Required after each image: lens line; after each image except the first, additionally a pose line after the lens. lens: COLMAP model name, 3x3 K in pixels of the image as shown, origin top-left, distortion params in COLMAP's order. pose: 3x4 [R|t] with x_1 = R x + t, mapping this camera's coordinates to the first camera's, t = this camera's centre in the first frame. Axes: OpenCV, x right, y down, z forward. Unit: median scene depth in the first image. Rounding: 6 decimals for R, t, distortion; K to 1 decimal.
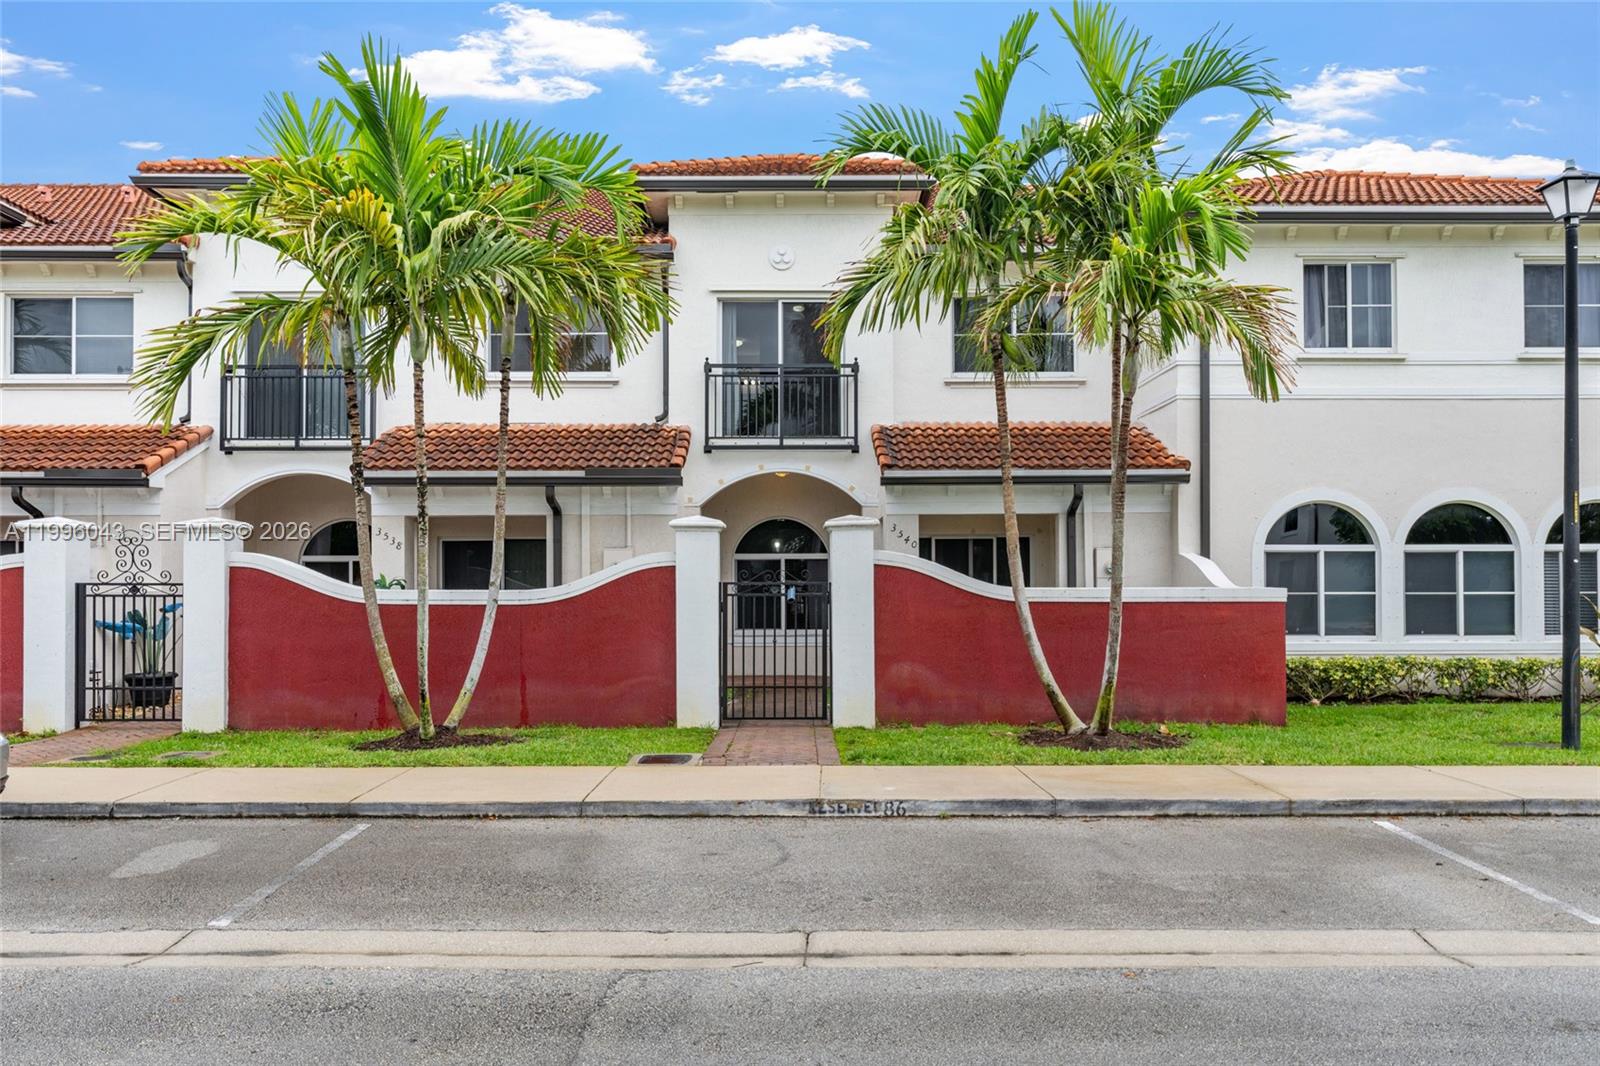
lens RADIAL K [[1242.0, 0, 798.3], [0, 1242.0, 540.9], [0, 0, 1]] dist [0.000283, 0.000006]
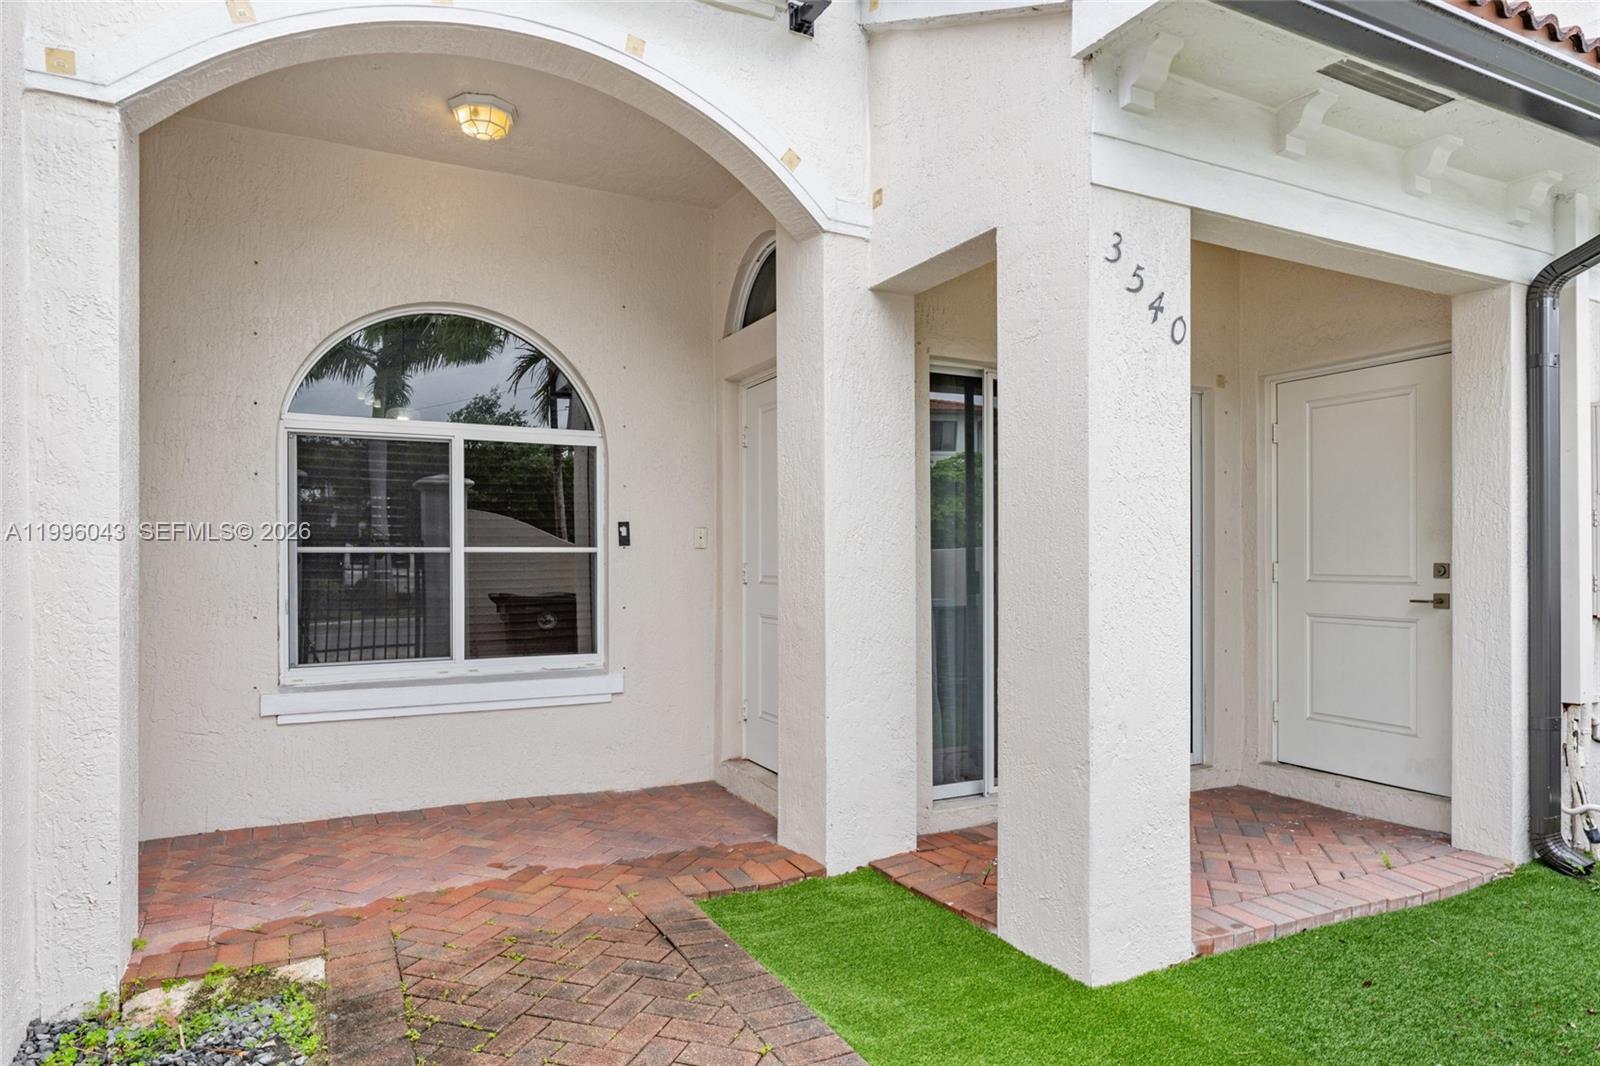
lens RADIAL K [[986.3, 0, 800.9], [0, 986.3, 563.7], [0, 0, 1]] dist [-0.008744, 0.007954]
pose [[0.891821, 0.001064, 0.452388, -0.052722], [-0.018269, 0.999266, 0.033663, 0.039604], [-0.452020, -0.038286, 0.891186, 0.802658]]
